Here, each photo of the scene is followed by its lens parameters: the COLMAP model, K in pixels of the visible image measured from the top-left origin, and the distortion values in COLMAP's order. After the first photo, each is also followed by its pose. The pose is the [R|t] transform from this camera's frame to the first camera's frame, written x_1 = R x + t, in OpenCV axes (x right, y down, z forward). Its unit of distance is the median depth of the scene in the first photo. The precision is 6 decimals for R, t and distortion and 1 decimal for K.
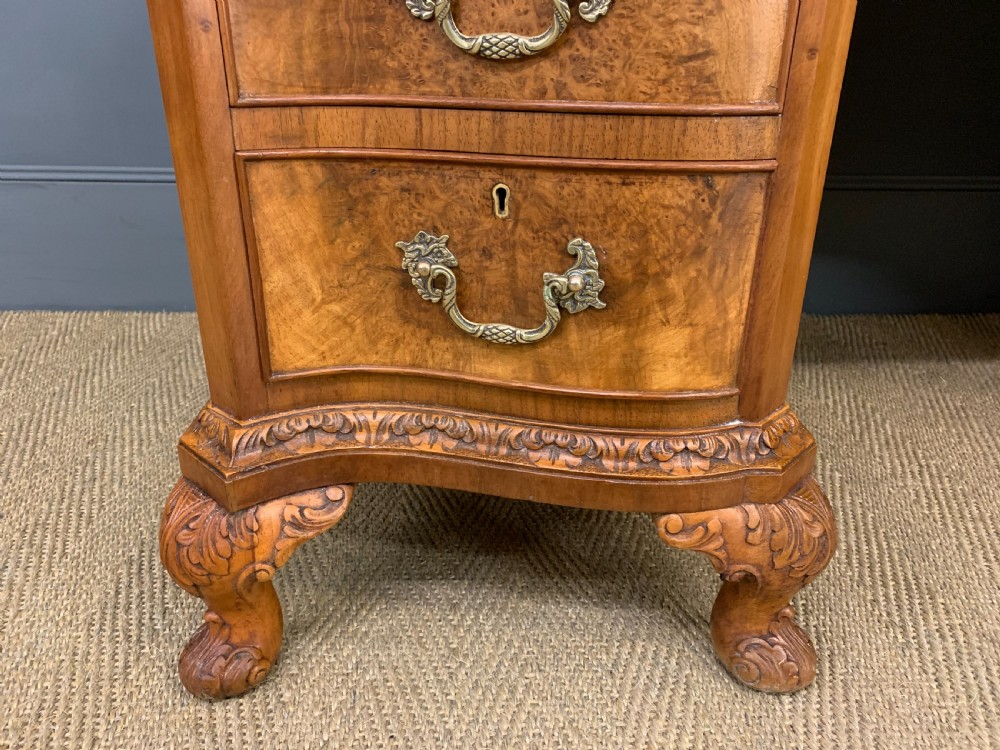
lens RADIAL K [[770.7, 0, 501.3], [0, 770.7, 376.3], [0, 0, 1]] dist [0.029916, -0.029261]
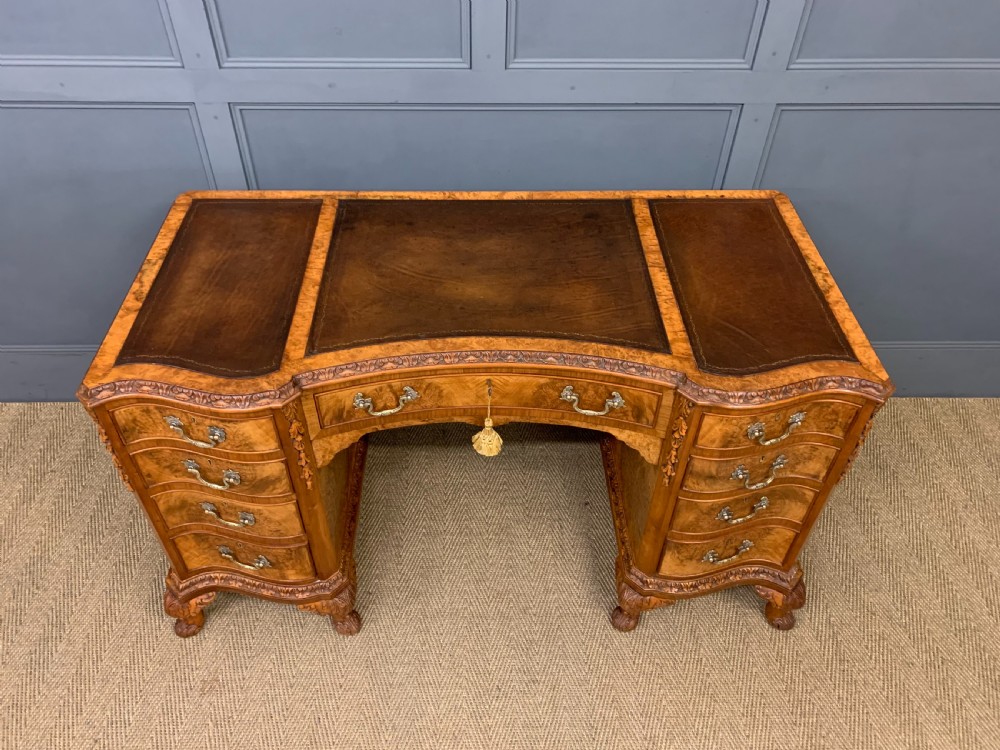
lens RADIAL K [[770.7, 0, 490.8], [0, 770.7, 367.2], [0, 0, 1]] dist [0.029916, -0.029261]
pose [[0.999936, 0.007170, -0.008729, 1.149744], [-0.003792, 0.940967, 0.338476, -2.138698], [0.010641, -0.338421, 0.940935, -2.087448]]
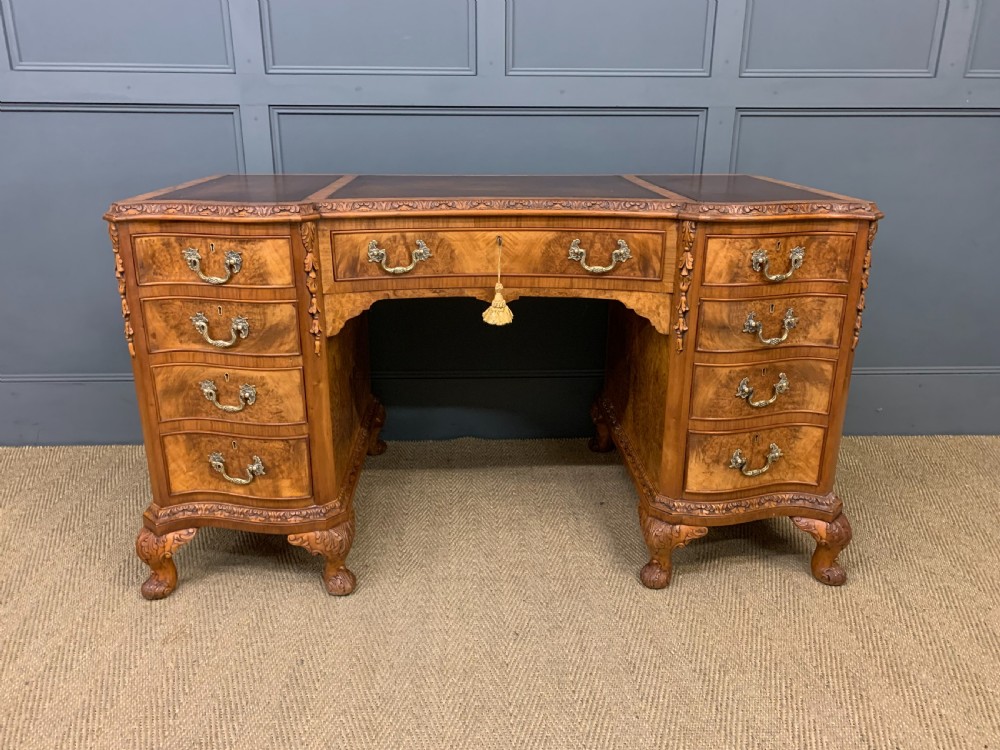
lens RADIAL K [[770.7, 0, 496.4], [0, 770.7, 369.3], [0, 0, 1]] dist [0.029916, -0.029261]
pose [[0.999899, -0.011703, 0.008117, 1.073066], [0.012404, 0.995639, -0.092464, -0.208378], [-0.007000, 0.092555, 0.995683, -2.359632]]
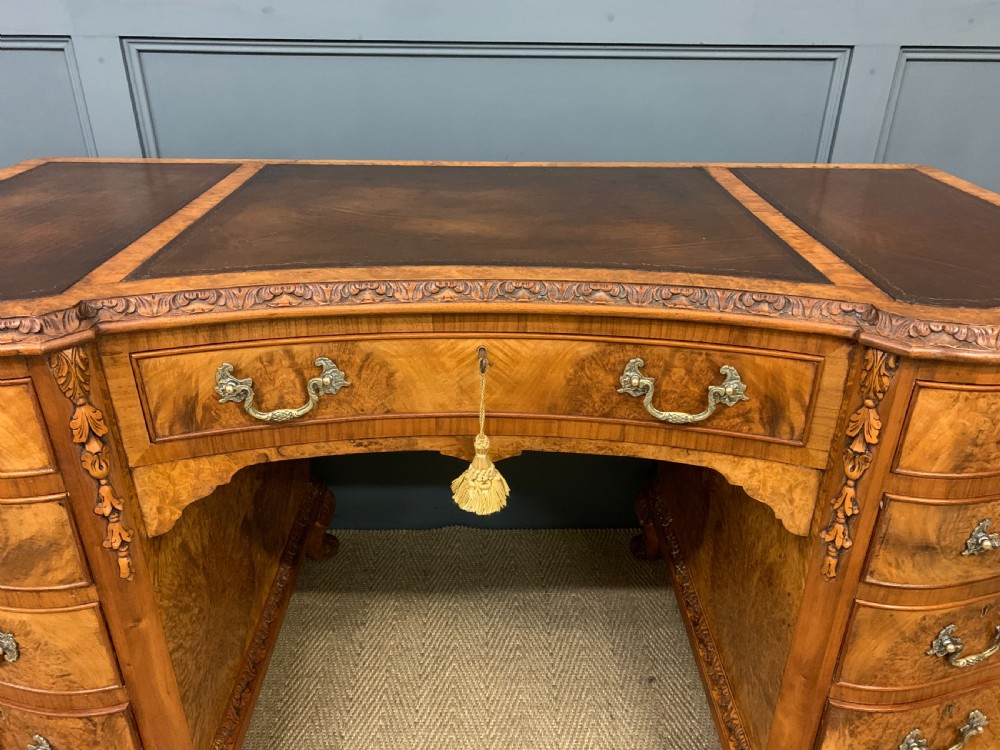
lens RADIAL K [[770.7, 0, 505.9], [0, 770.7, 377.8], [0, 0, 1]] dist [0.029916, -0.029261]
pose [[0.999886, 0.005497, -0.014057, 1.188617], [-0.004813, 0.998824, 0.048245, -1.071642], [0.014306, -0.048171, 0.998737, -0.835472]]
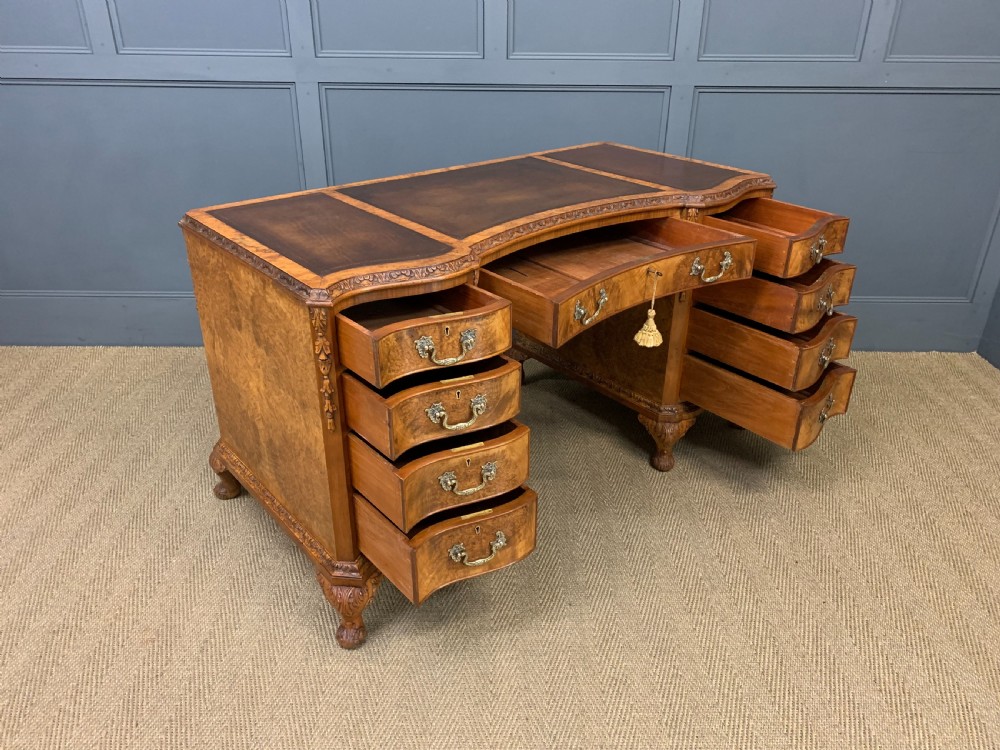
lens RADIAL K [[770.7, 0, 499.1], [0, 770.7, 371.7], [0, 0, 1]] dist [0.029916, -0.029261]
pose [[0.999710, 0.007821, -0.022781, 1.261324], [-0.006610, 0.998585, 0.052764, -0.359745], [0.023161, -0.052598, 0.998347, -3.667756]]
